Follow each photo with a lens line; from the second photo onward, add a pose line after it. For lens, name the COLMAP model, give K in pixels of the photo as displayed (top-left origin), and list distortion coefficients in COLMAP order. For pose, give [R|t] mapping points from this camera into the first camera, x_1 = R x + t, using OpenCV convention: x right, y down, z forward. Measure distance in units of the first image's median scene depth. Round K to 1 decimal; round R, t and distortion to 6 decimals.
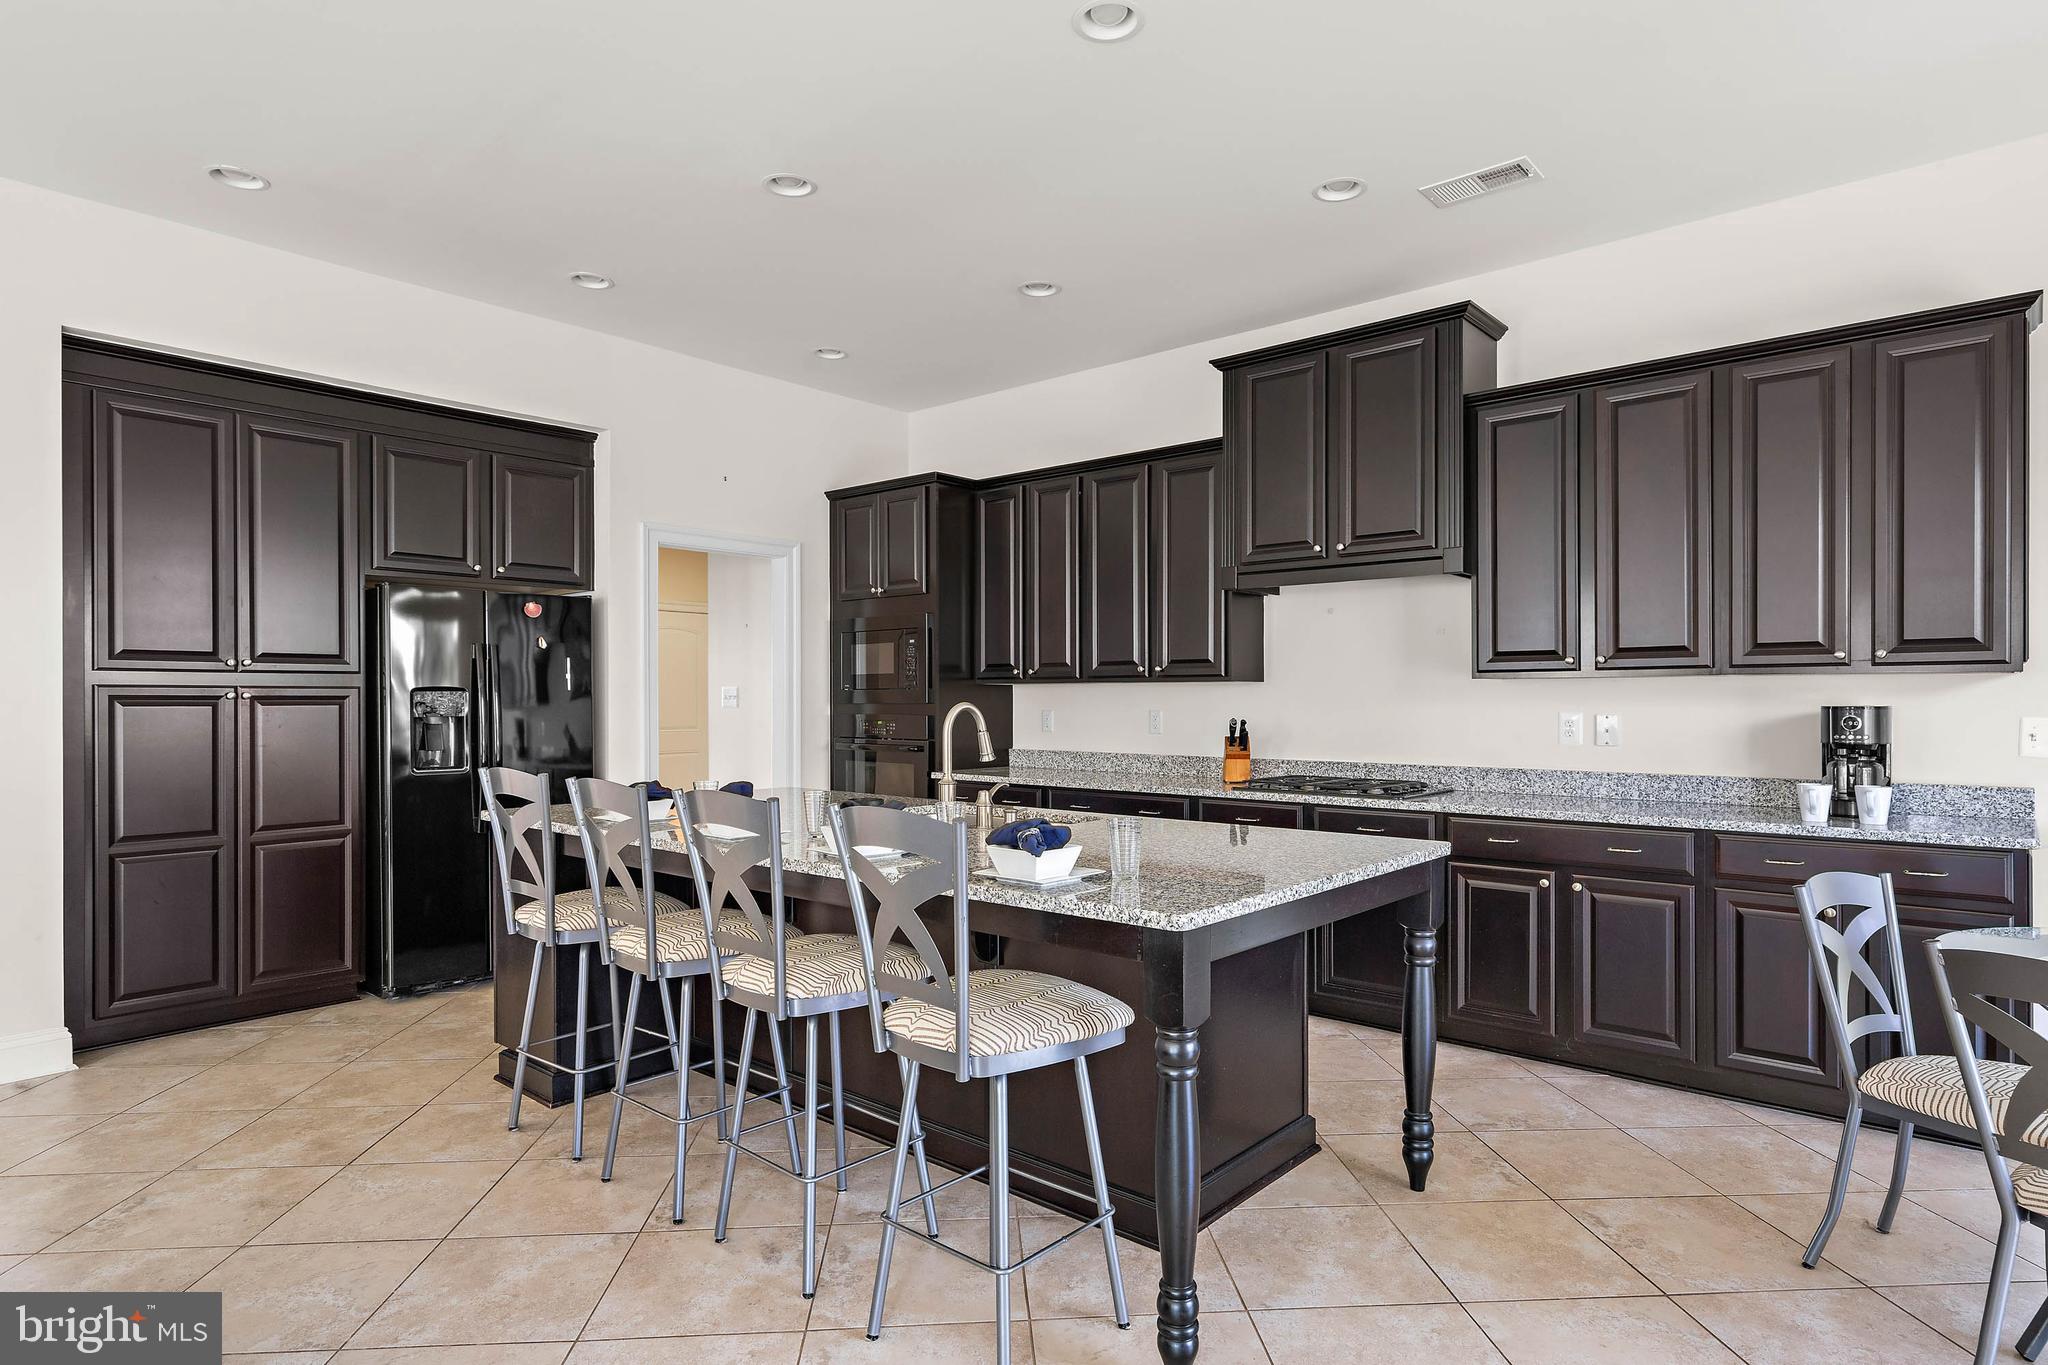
lens RADIAL K [[1125.4, 0, 1026.2], [0, 1125.4, 698.0], [0, 0, 1]] dist [0.005752, 0.000174]
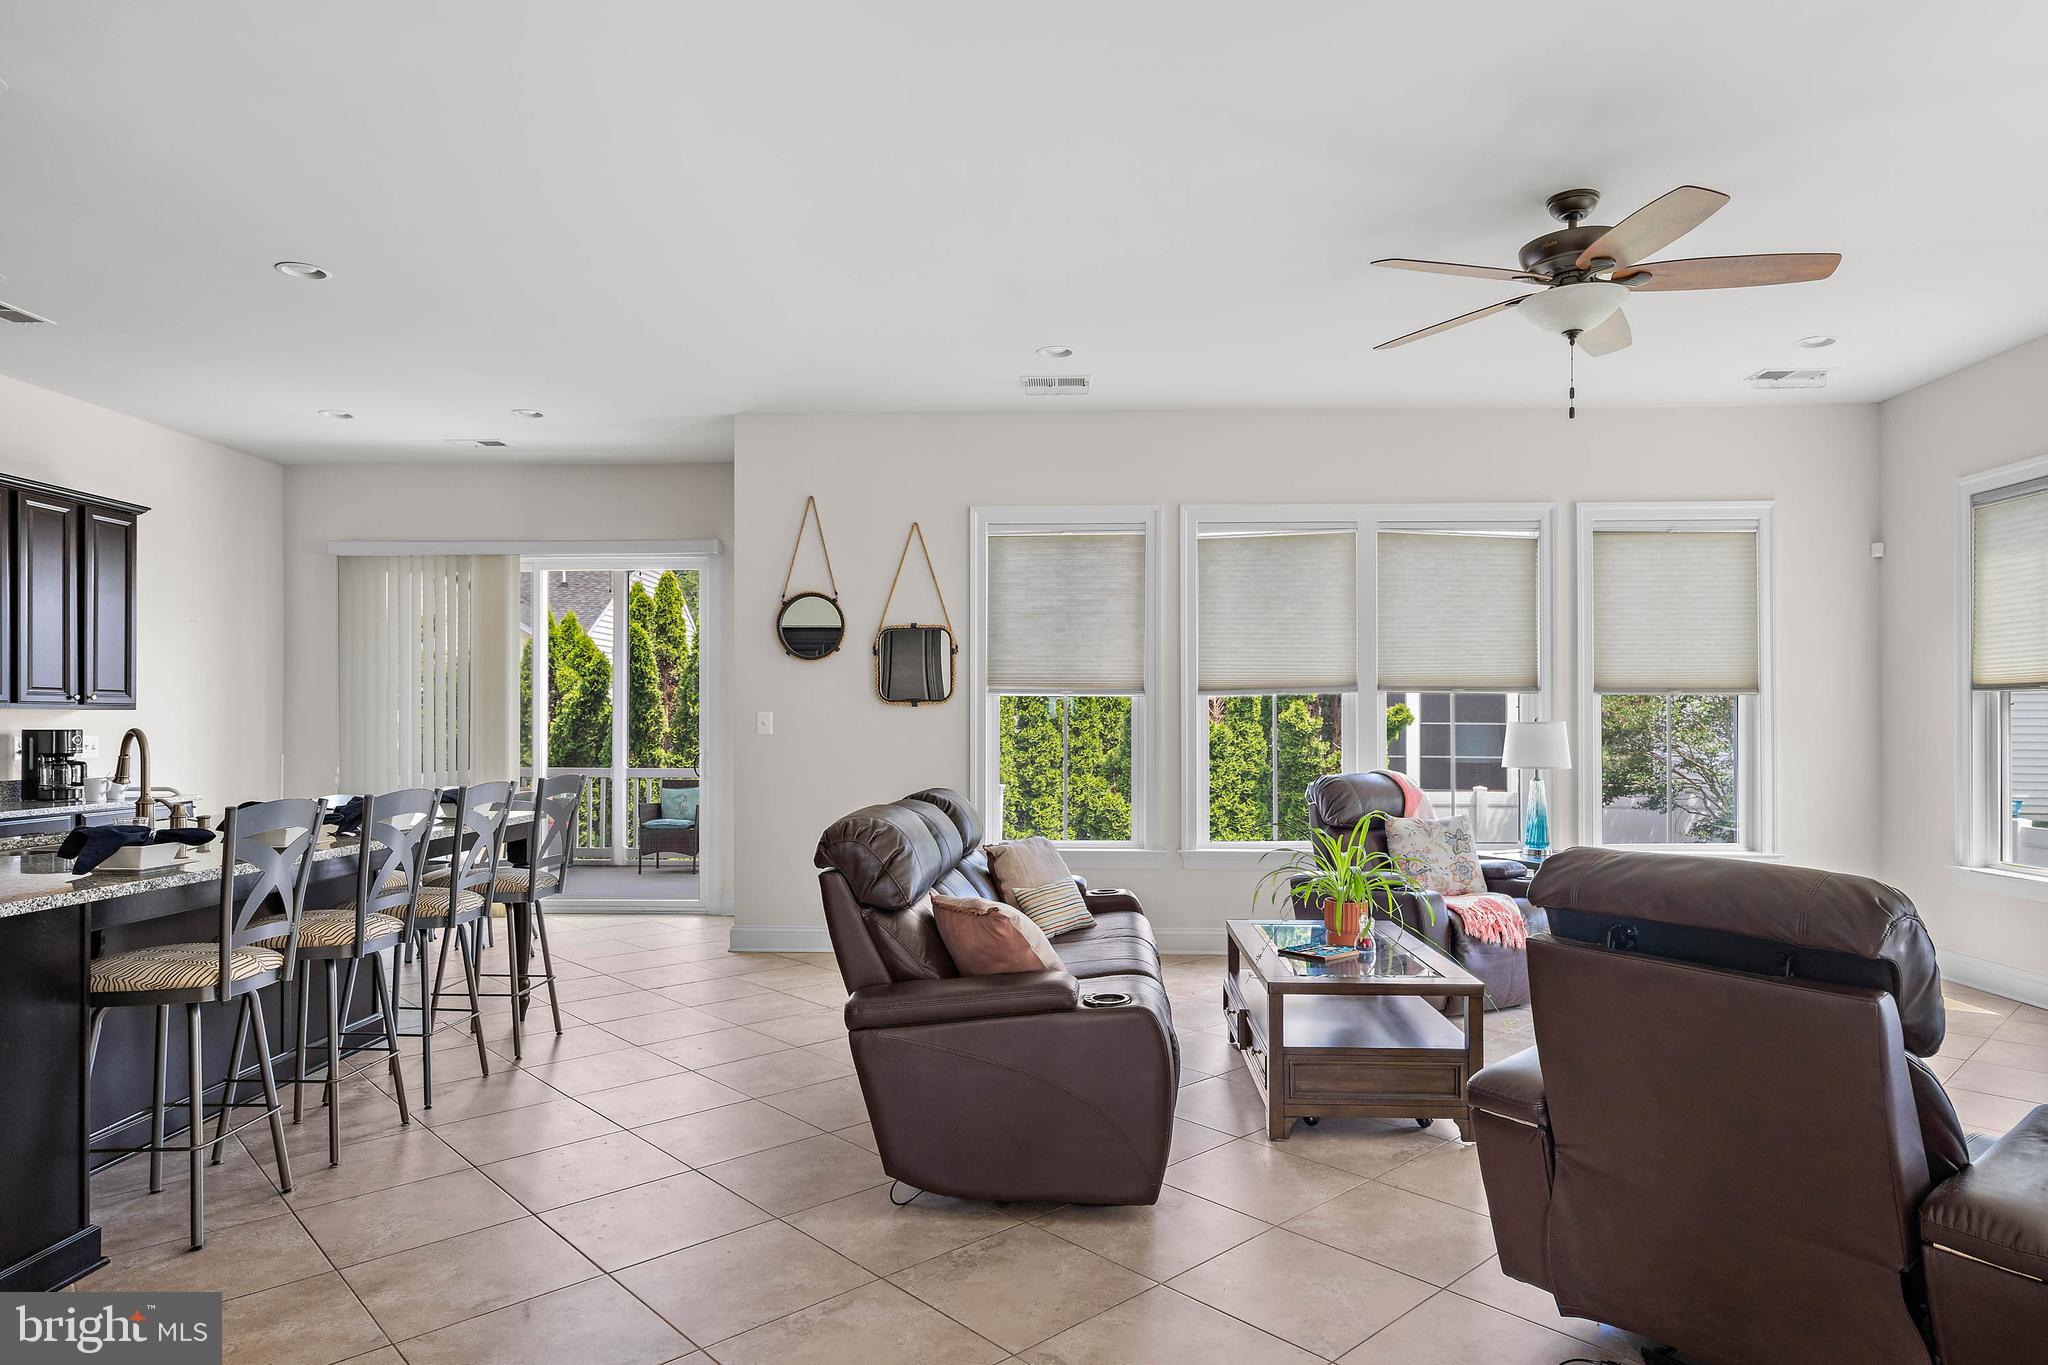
lens RADIAL K [[1180.7, 0, 1022.2], [0, 1180.7, 715.3], [0, 0, 1]] dist [0.011697, -0.002176]
pose [[-0.627741, 0.006449, 0.778396, -1.157736], [0.001857, 0.999975, -0.006787, 0.000913], [-0.778420, -0.002815, -0.627737, 0.826044]]
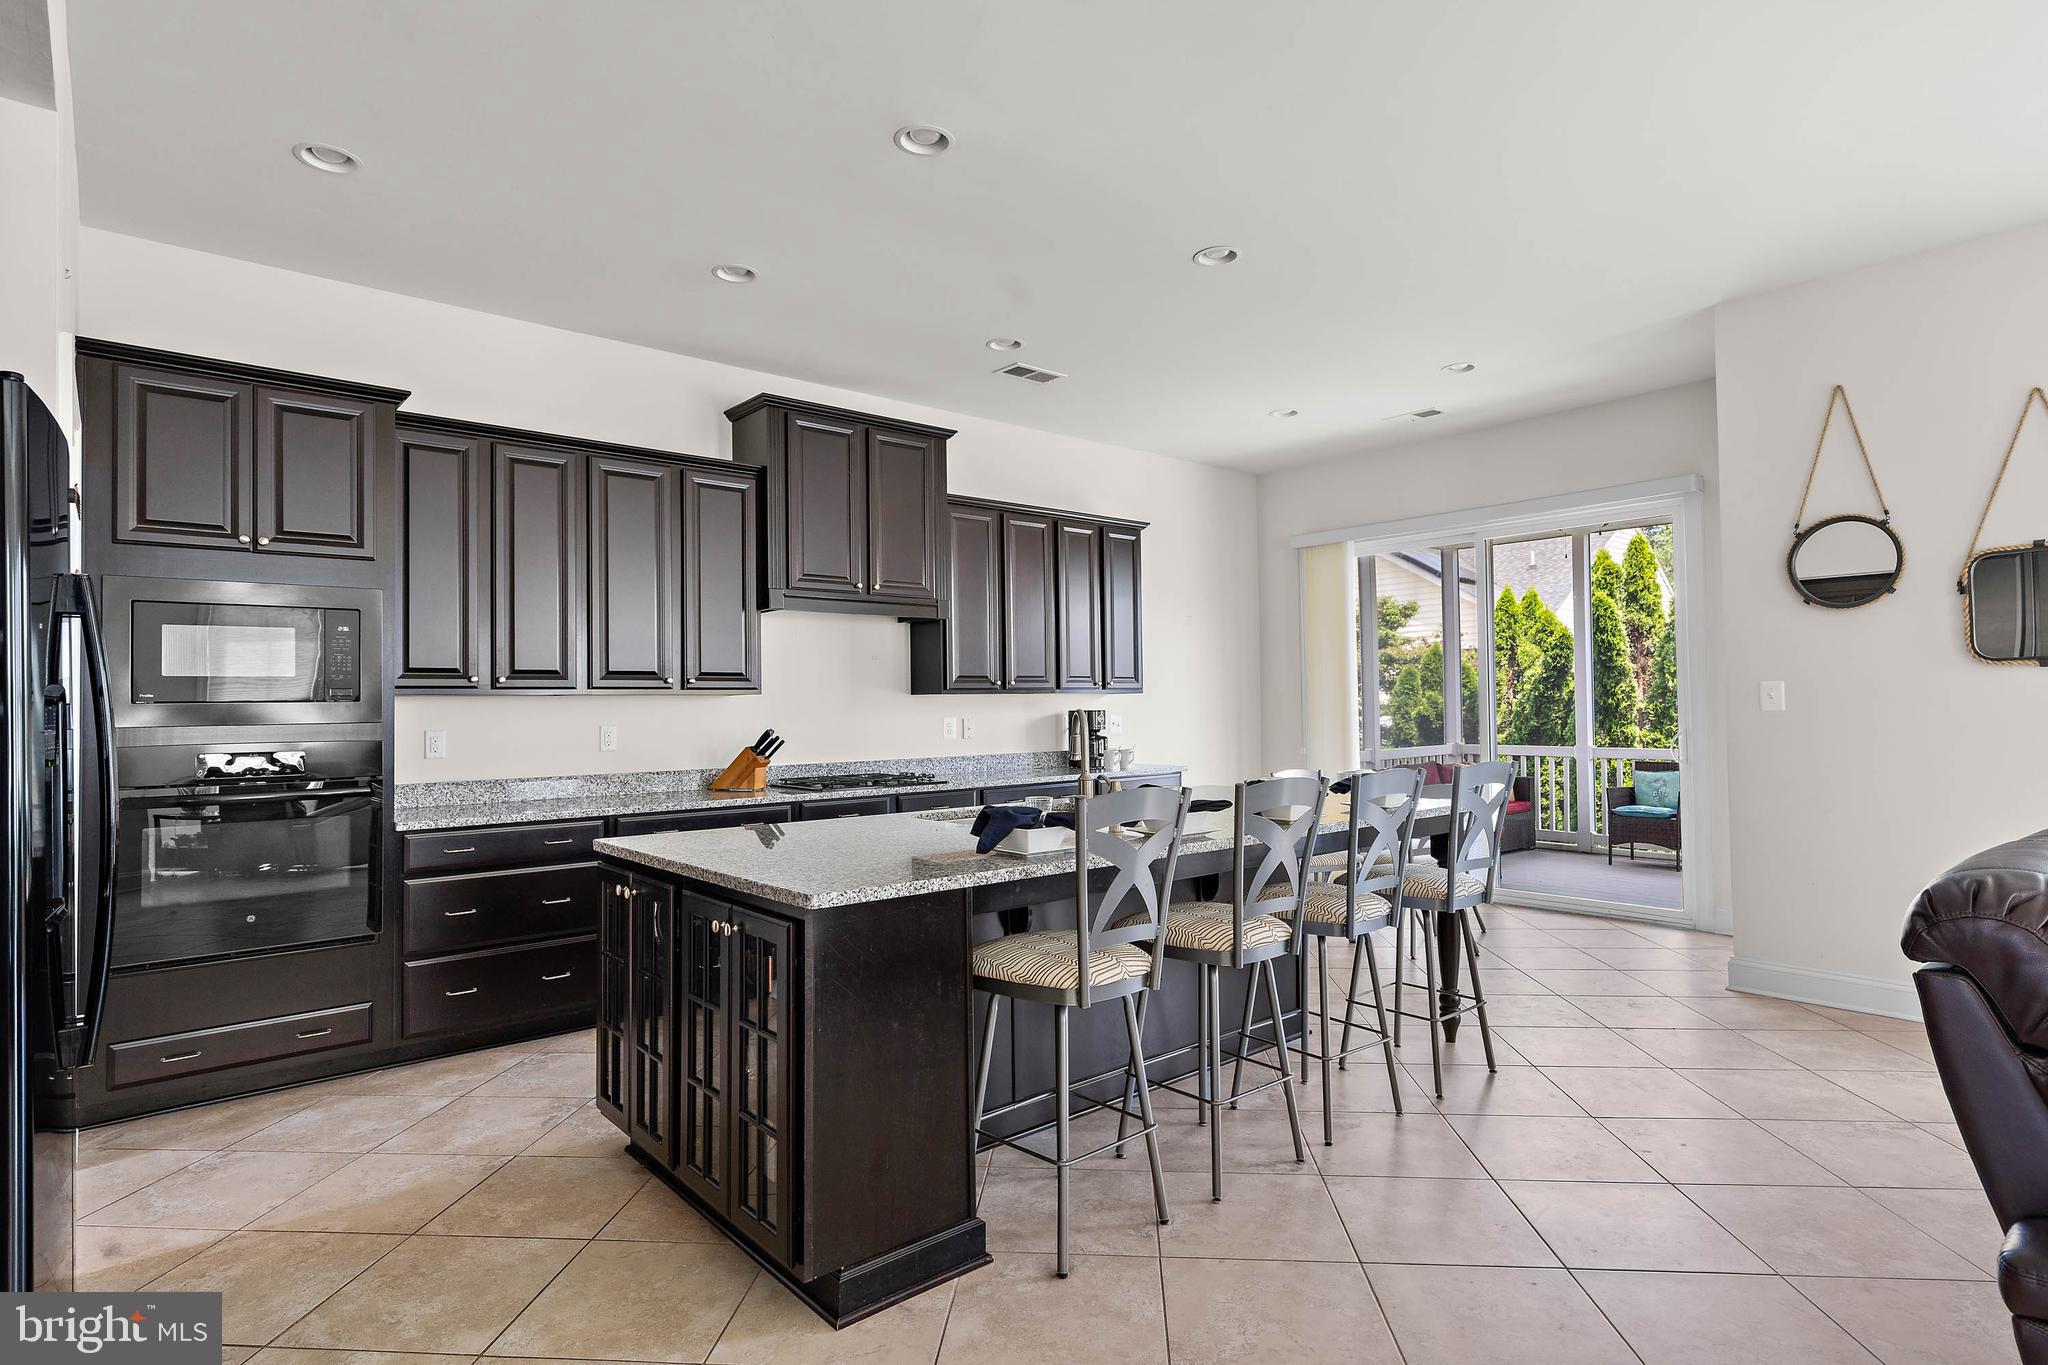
lens RADIAL K [[1060.7, 0, 1028.7], [0, 1060.7, 681.6], [0, 0, 1]] dist [0.009062, -0.002272]
pose [[0.141161, 0.023009, 0.989719, -0.899103], [0.014397, 0.999576, -0.025291, 0.002177], [-0.989882, 0.017819, 0.140770, 0.702209]]
